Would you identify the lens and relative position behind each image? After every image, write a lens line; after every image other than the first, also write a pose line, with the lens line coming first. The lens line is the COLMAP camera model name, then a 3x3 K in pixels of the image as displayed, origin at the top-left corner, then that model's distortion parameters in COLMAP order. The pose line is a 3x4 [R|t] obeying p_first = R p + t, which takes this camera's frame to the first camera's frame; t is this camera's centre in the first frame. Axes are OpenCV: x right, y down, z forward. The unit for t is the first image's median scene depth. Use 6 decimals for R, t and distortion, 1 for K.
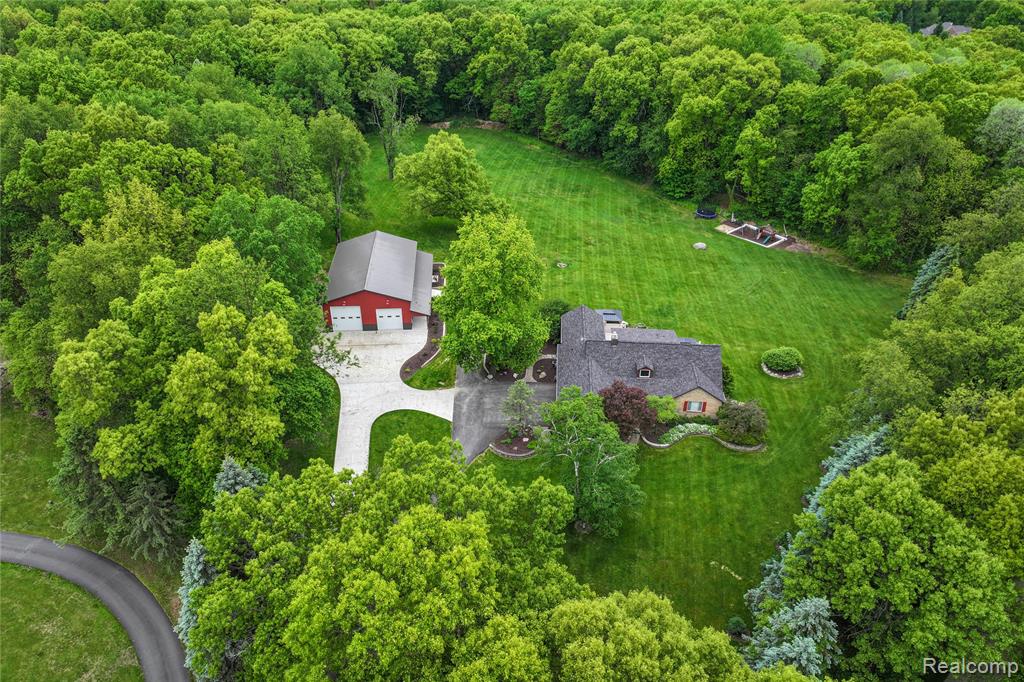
lens RADIAL K [[724.3, 0, 512.0], [0, 724.3, 341.0], [0, 0, 1]] dist [0.010670, -0.000715]
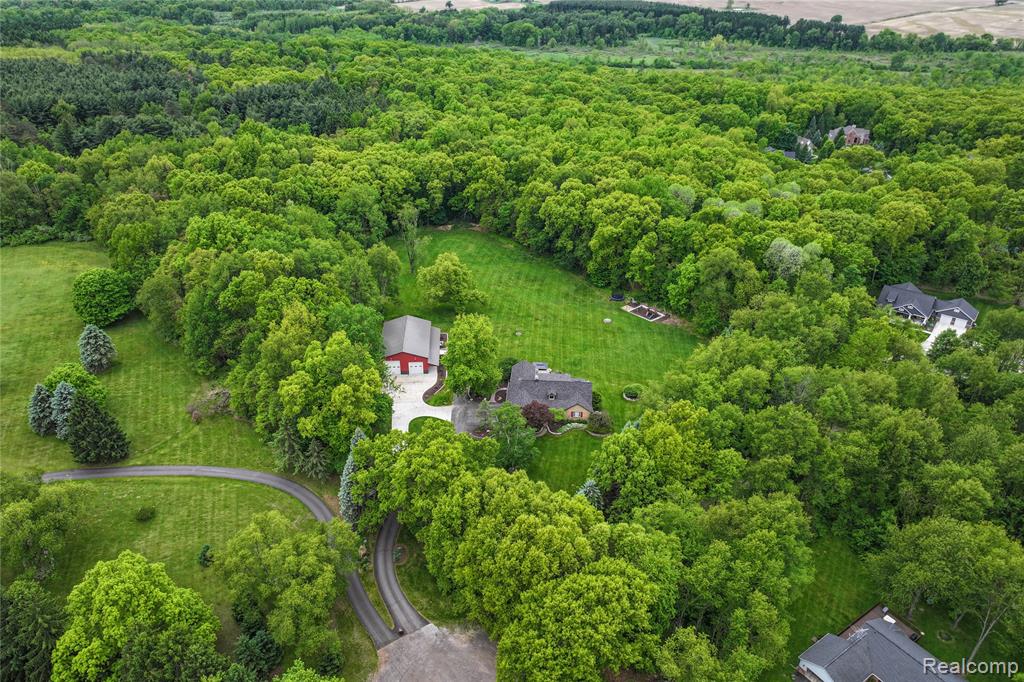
lens RADIAL K [[724.3, 0, 512.0], [0, 724.3, 341.0], [0, 0, 1]] dist [0.010670, -0.000715]
pose [[0.999995, 0.000270, -0.003080, 0.060676], [-0.000440, 0.998474, -0.055230, 0.001674], [0.003060, 0.055231, 0.998469, -0.654785]]
